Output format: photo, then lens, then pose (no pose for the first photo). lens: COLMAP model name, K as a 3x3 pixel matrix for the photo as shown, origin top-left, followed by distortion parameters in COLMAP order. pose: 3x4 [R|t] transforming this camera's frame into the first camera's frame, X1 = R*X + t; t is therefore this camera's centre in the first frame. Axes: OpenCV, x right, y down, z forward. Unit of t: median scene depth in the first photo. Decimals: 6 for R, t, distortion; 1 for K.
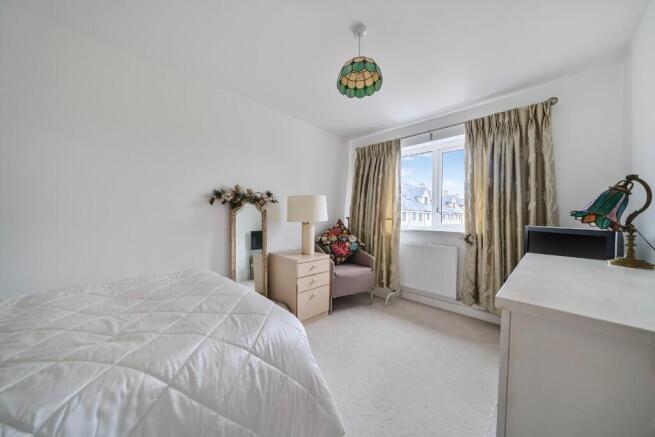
lens RADIAL K [[223.0, 0, 323.6], [0, 223.0, 216.7], [0, 0, 1]] dist [-0.001507, -0.000125]
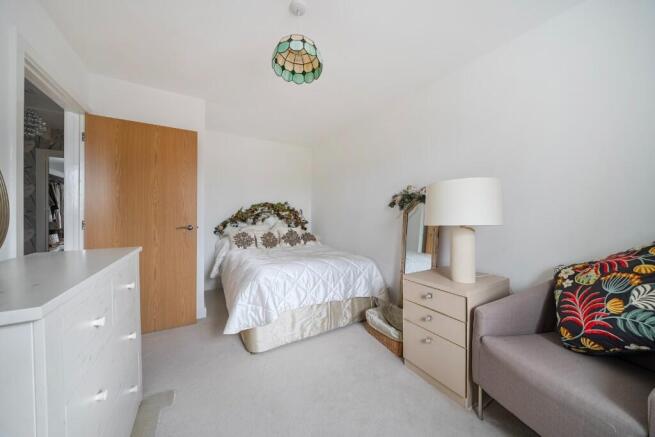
lens RADIAL K [[223.0, 0, 323.6], [0, 223.0, 216.7], [0, 0, 1]] dist [-0.001507, -0.000125]
pose [[-0.247680, -0.005417, -0.968827, 0.608750], [-0.008201, 0.999960, -0.003494, 0.002848], [0.968807, 0.007080, -0.247714, 0.816042]]
